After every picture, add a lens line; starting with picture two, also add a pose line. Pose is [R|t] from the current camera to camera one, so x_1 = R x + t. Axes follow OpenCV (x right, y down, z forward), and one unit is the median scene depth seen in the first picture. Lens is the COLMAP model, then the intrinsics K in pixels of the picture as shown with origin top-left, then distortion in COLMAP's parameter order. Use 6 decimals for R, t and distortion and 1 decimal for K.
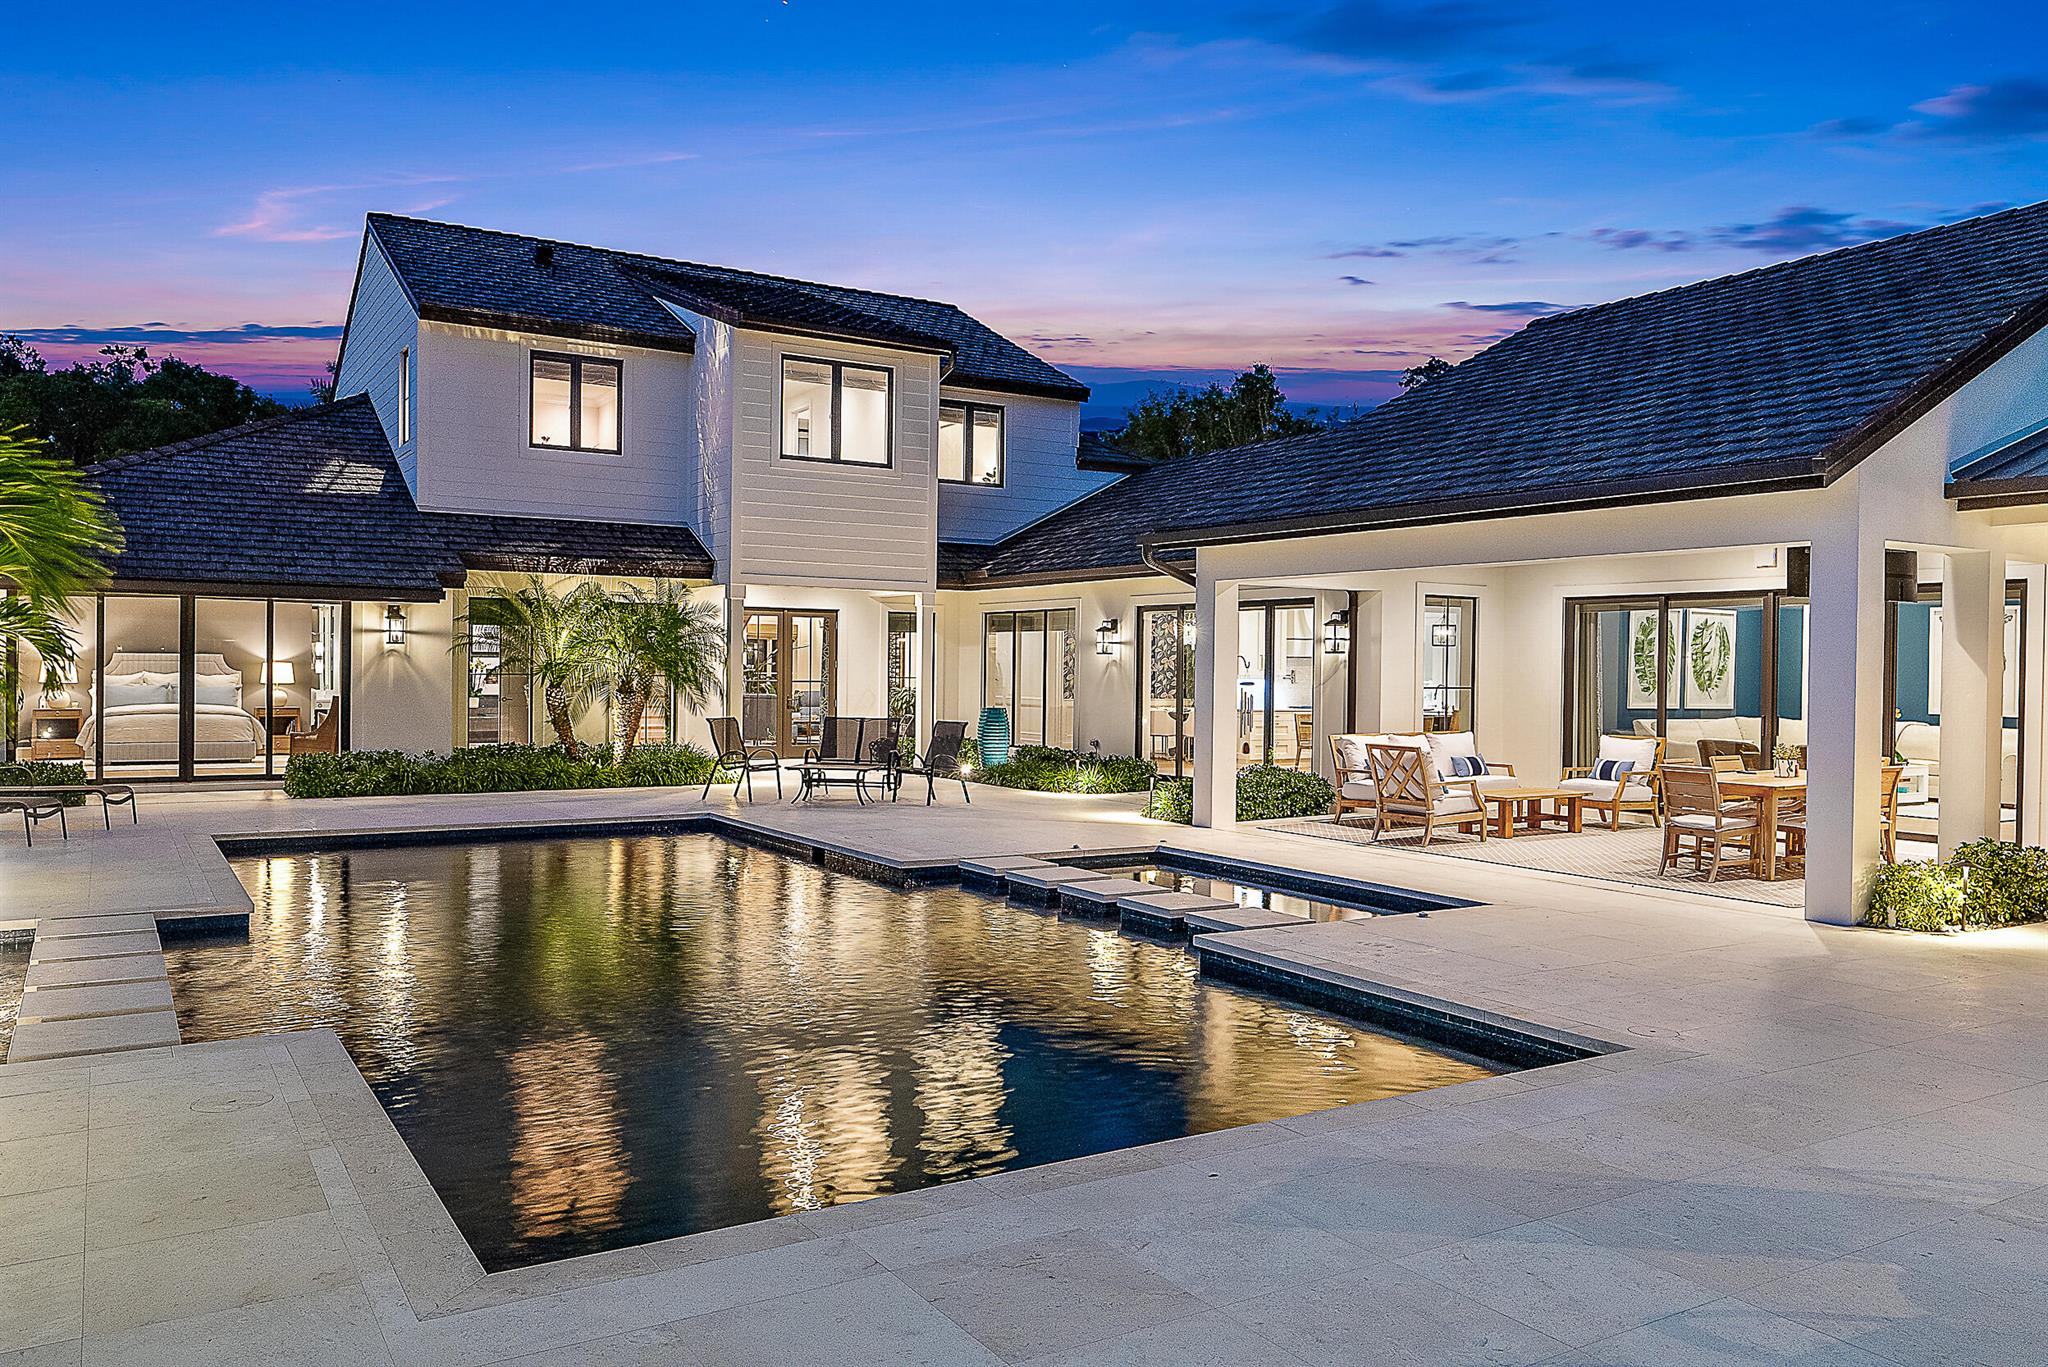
lens RADIAL K [[1455.8, 0, 1023.8], [0, 1455.8, 691.5], [0, 0, 1]] dist [0.013460, -0.003753]
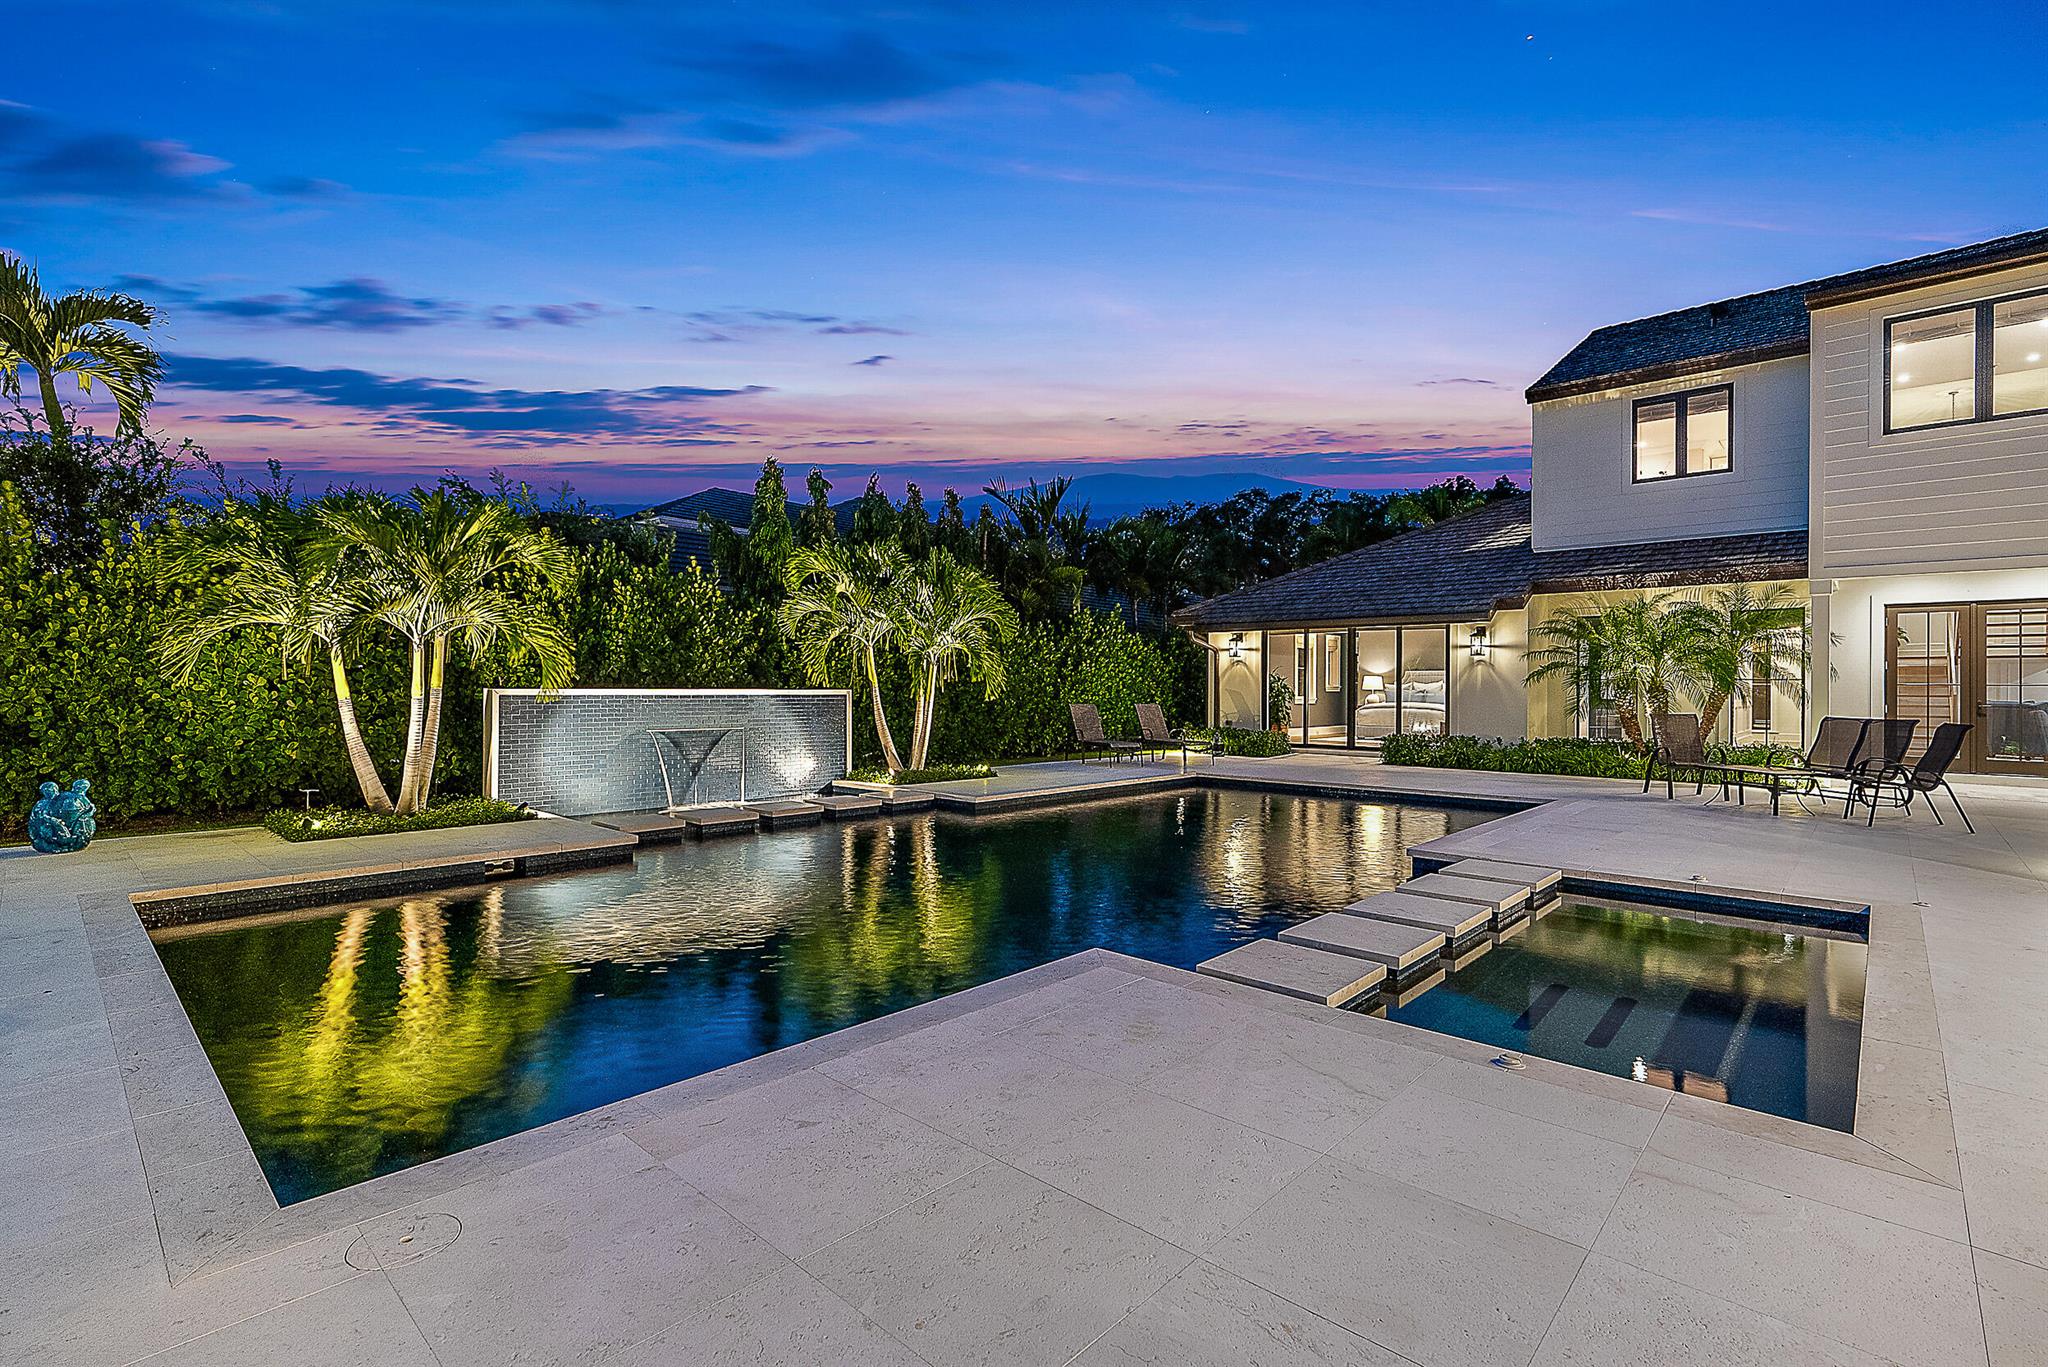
lens RADIAL K [[933.4, 0, 1027.2], [0, 933.4, 686.1], [0, 0, 1]] dist [-0.002004, 0.000942]
pose [[0.278777, -0.012246, -0.960278, 0.283974], [-0.017109, 0.999697, -0.017716, 0.018004], [0.960204, 0.021368, 0.278482, 0.397754]]
